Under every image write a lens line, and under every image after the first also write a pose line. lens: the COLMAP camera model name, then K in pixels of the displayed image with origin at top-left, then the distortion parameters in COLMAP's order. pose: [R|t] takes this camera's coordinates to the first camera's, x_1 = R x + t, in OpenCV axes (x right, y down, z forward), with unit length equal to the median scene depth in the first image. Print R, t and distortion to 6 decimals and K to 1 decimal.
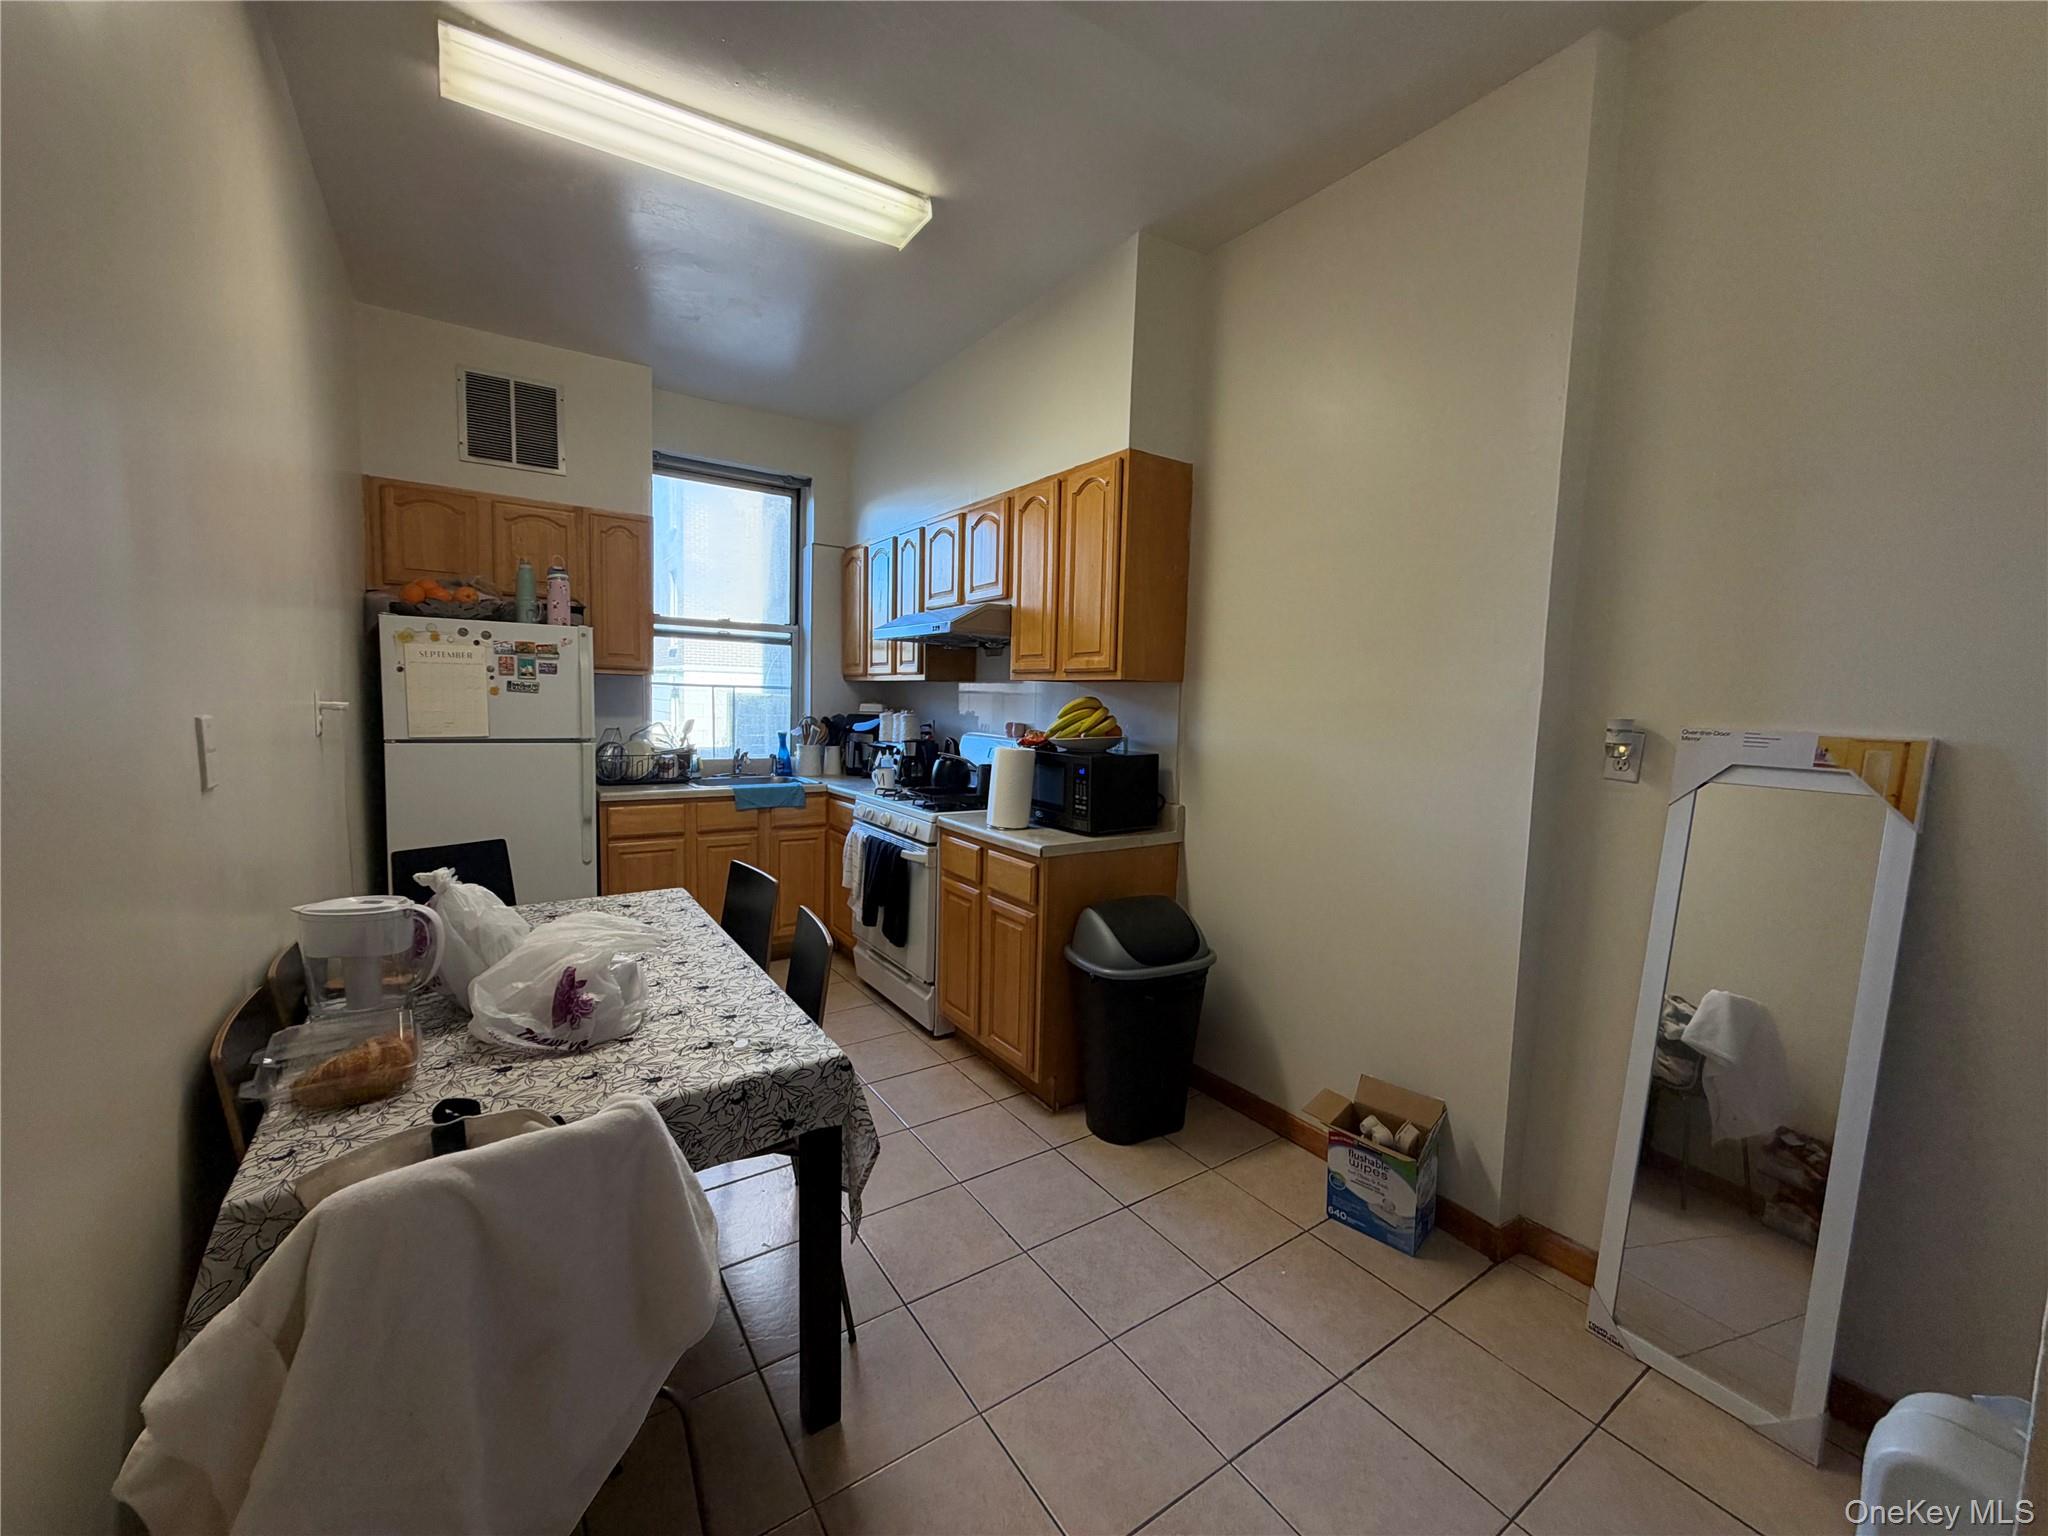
lens RADIAL K [[818.2, 0, 1021.2], [0, 818.2, 769.4], [0, 0, 1]] dist [-0.000209, 0.000024]
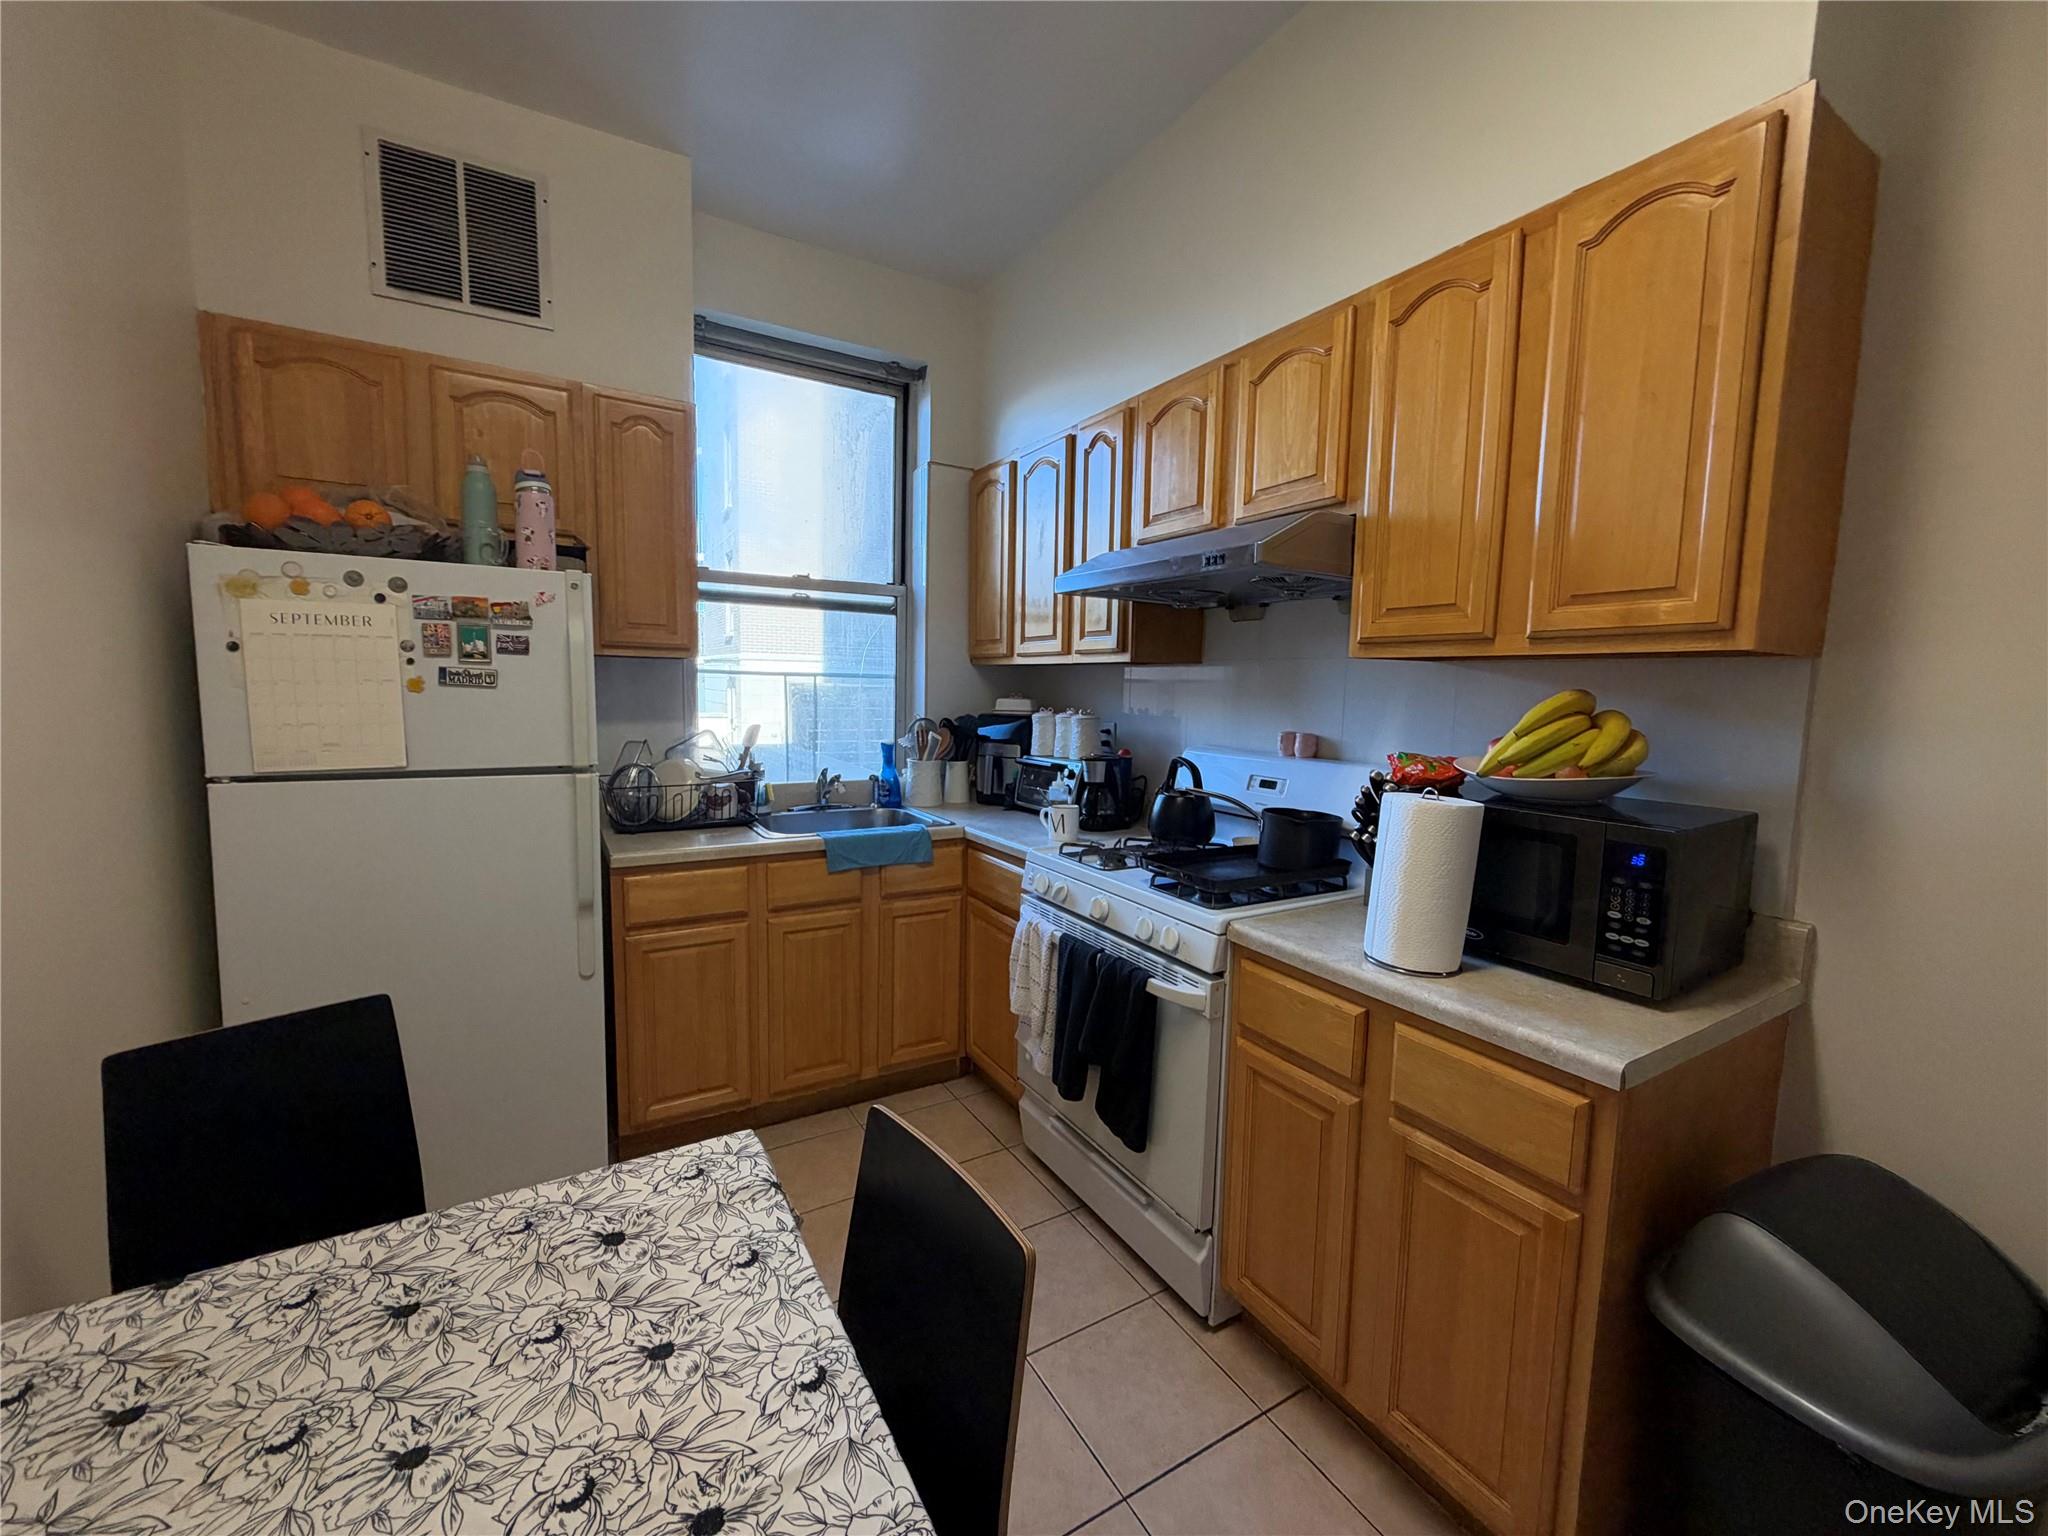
lens RADIAL K [[818.2, 0, 1022.8], [0, 818.2, 768.1], [0, 0, 1]] dist [-0.000209, 0.000024]
pose [[0.998334, -0.000996, -0.057690, -0.184688], [0.001809, 0.999900, 0.014057, -0.043357], [0.057670, -0.014138, 0.998236, 0.434789]]
